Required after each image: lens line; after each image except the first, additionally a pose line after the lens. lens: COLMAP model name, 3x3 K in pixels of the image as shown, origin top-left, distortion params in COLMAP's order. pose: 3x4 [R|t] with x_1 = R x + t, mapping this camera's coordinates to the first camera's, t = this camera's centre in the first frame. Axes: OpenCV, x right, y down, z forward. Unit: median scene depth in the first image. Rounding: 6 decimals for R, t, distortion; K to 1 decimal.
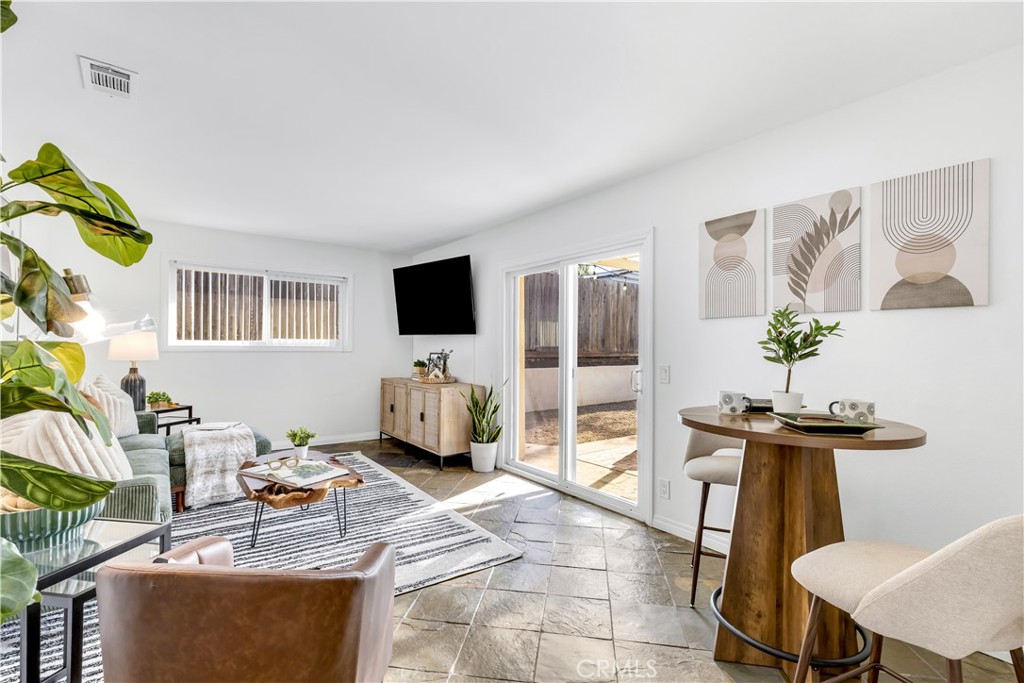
lens RADIAL K [[462.0, 0, 510.2], [0, 462.0, 345.6], [0, 0, 1]] dist [-0.001748, 0.000273]
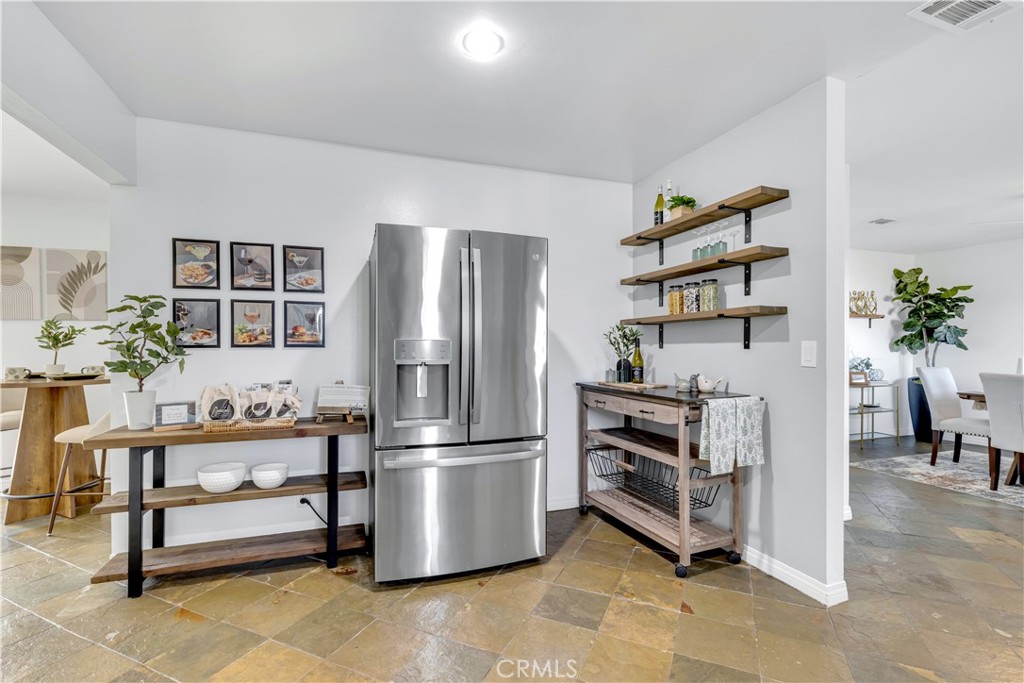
lens RADIAL K [[462.0, 0, 510.2], [0, 462.0, 345.6], [0, 0, 1]] dist [-0.001748, 0.000273]
pose [[0.277544, -0.011556, 0.960643, -0.668256], [0.006793, 0.999926, 0.010066, 0.018149], [-0.960689, 0.003732, 0.277602, -1.265295]]
